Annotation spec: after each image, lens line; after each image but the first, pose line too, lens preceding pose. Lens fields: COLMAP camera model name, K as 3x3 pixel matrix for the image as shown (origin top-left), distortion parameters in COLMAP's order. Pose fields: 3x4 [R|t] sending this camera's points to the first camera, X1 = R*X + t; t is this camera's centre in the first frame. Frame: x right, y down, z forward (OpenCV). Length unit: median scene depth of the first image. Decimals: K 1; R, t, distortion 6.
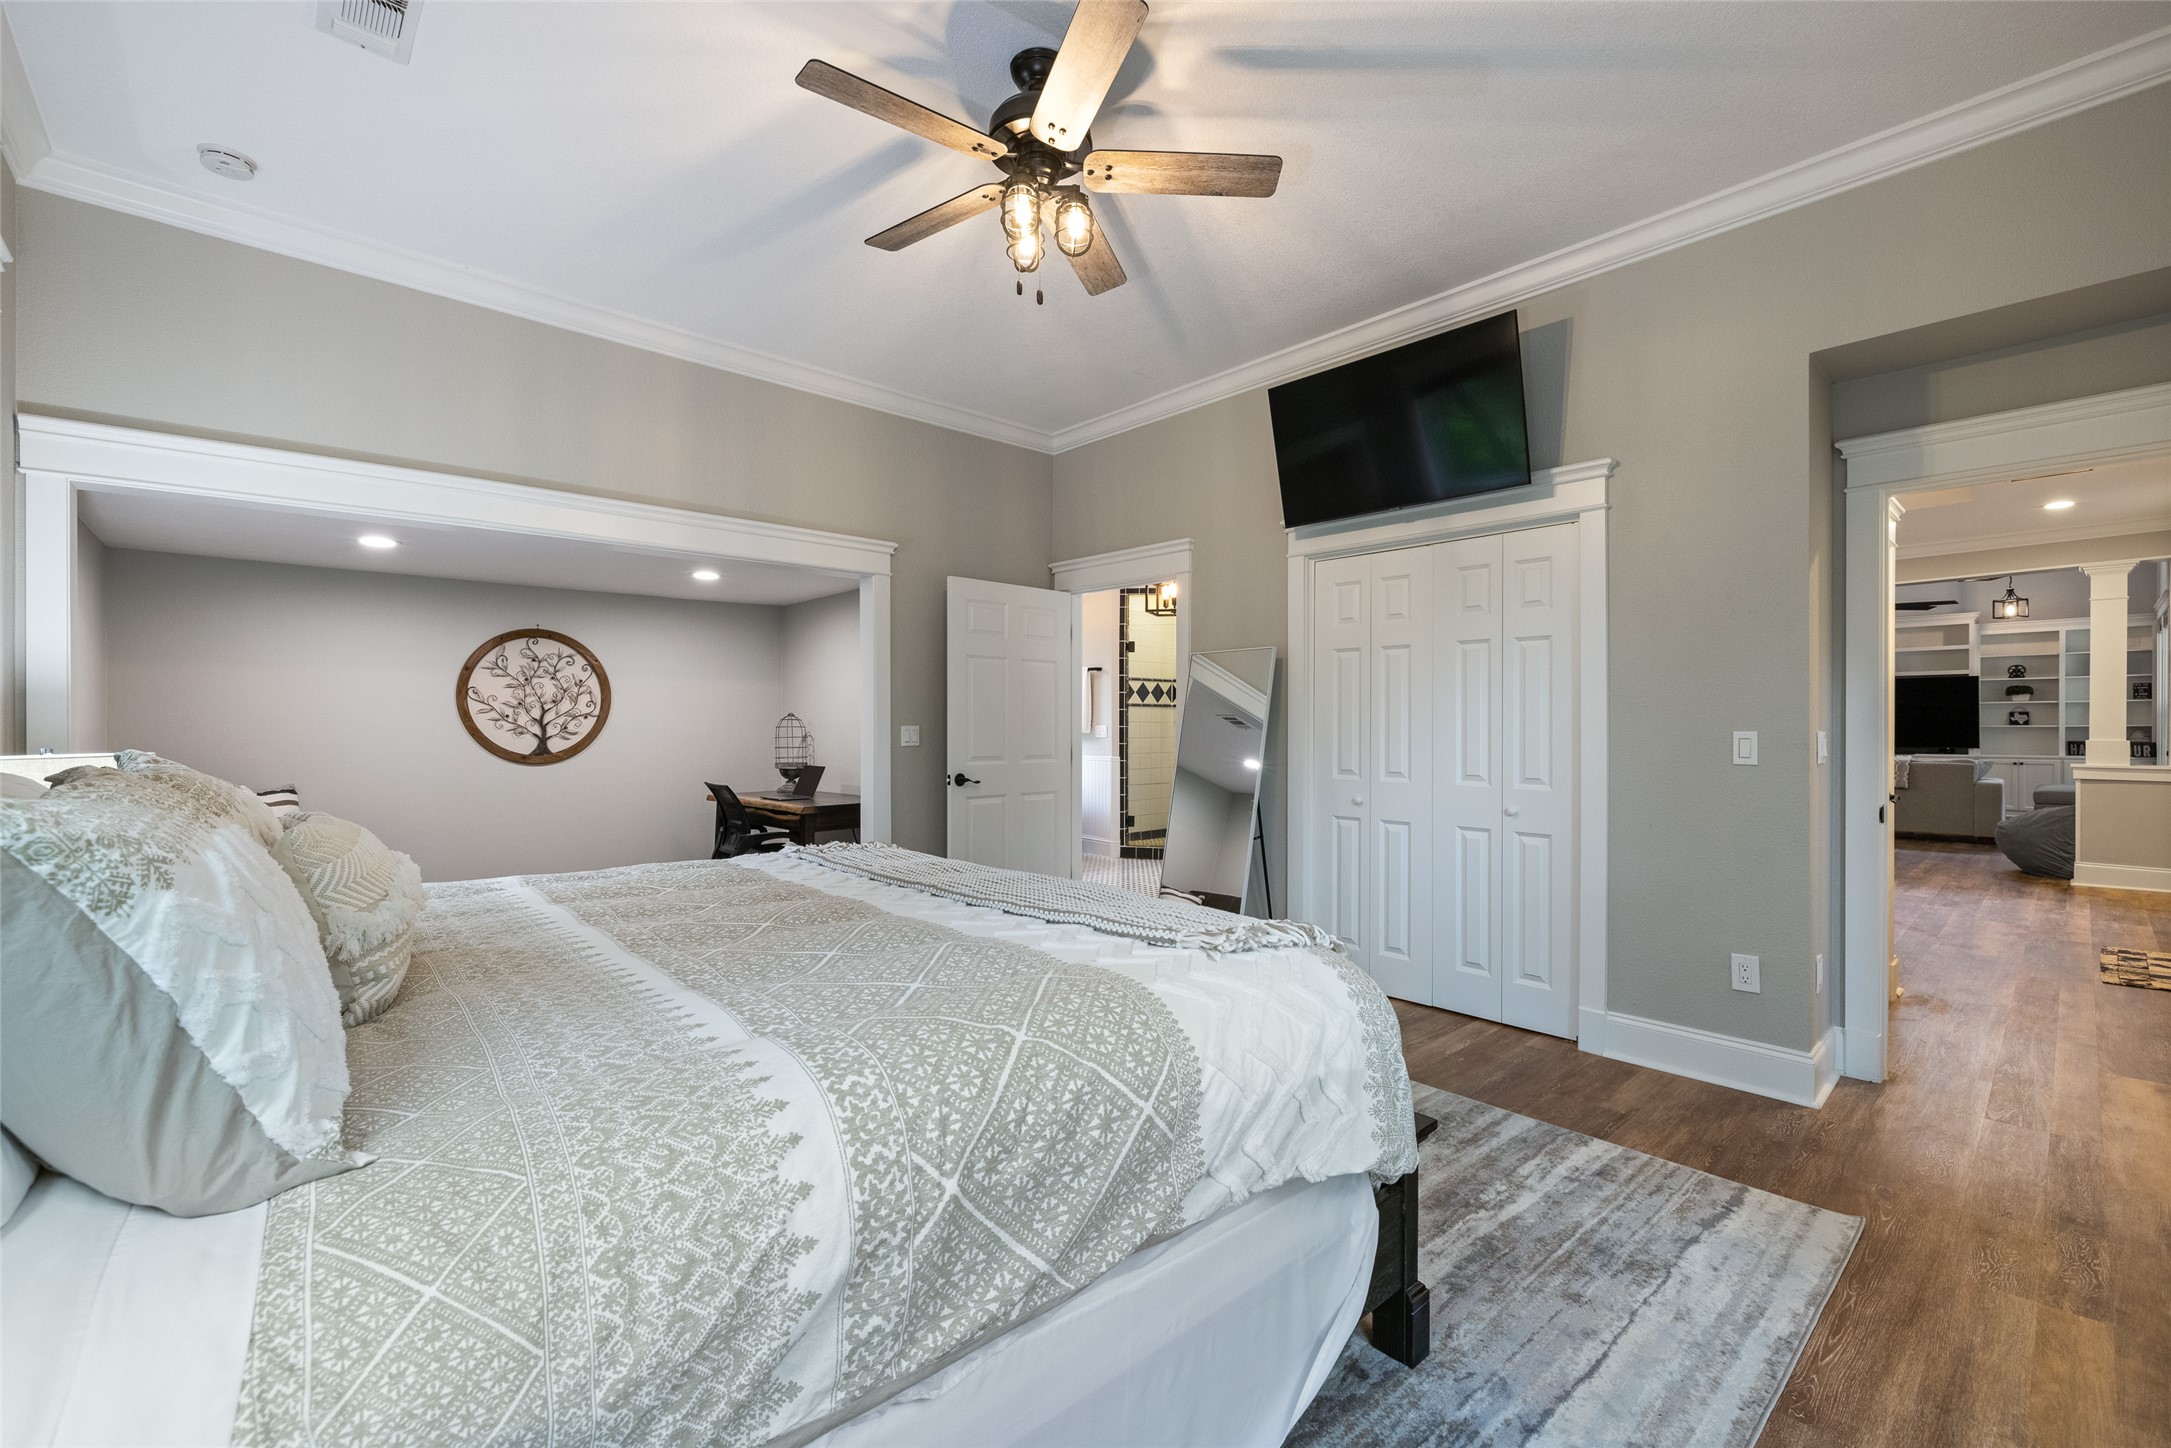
lens RADIAL K [[918.4, 0, 1088.8], [0, 918.4, 719.6], [0, 0, 1]] dist [0.000453, 0.000054]
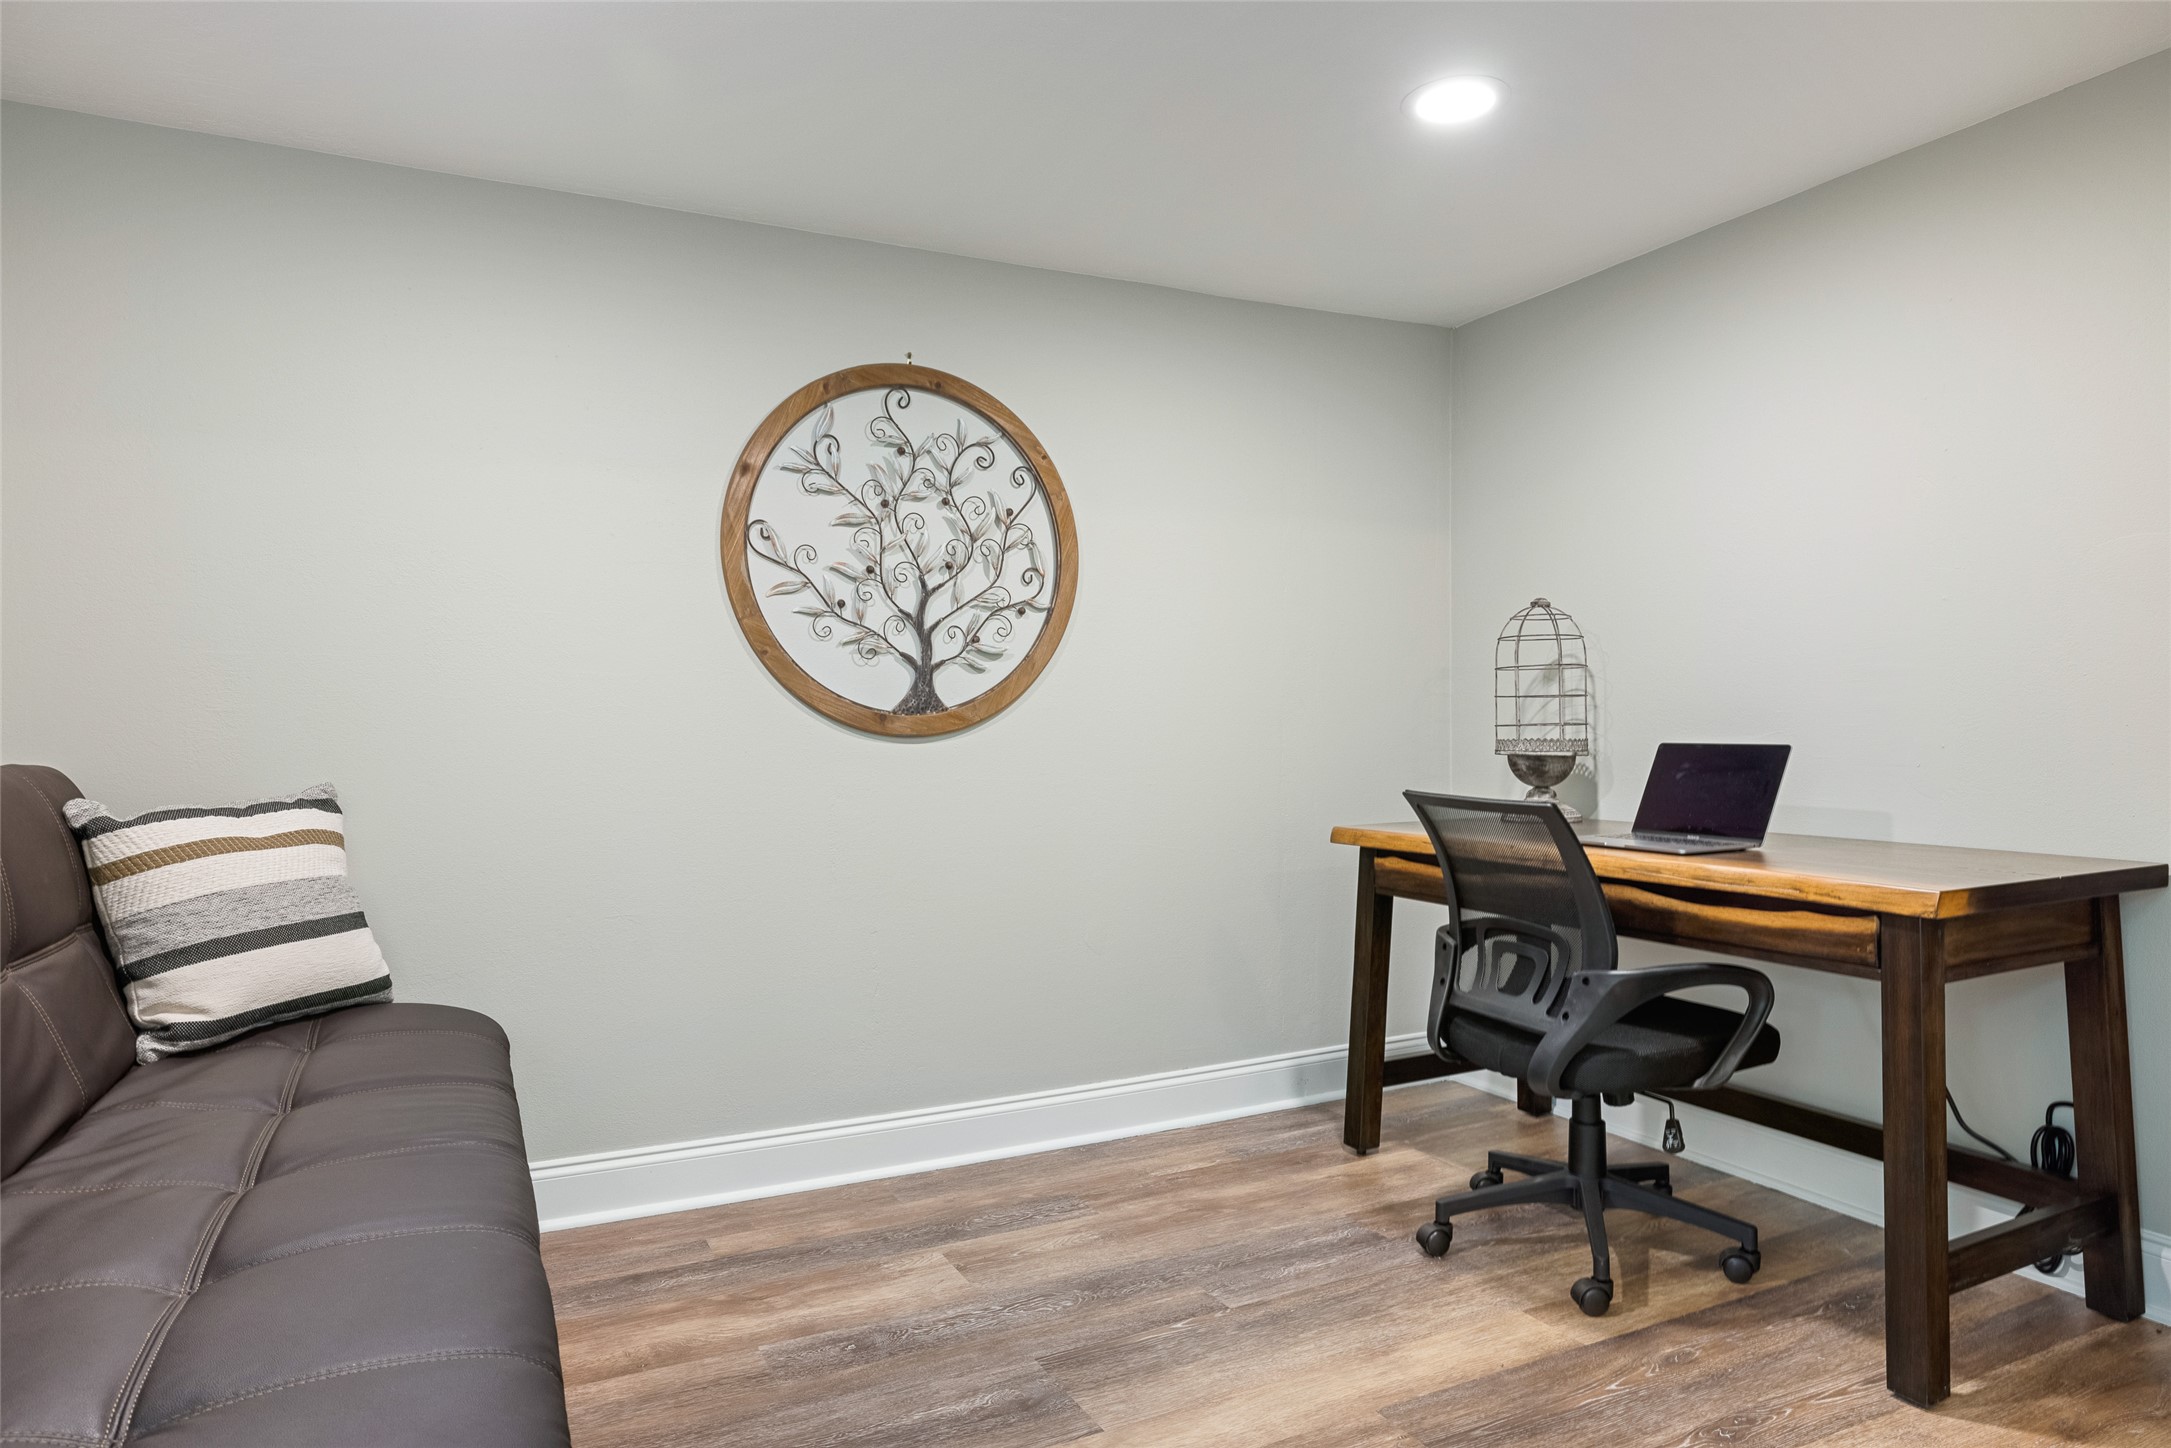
lens RADIAL K [[1302.0, 0, 1084.9], [0, 1302.0, 726.0], [0, 0, 1]] dist [0.000091, -0.000034]
pose [[0.960278, -0.008369, -0.278918, -0.390784], [0.010299, 0.999932, 0.005454, 0.041852], [0.278853, -0.008110, 0.960299, 0.523570]]
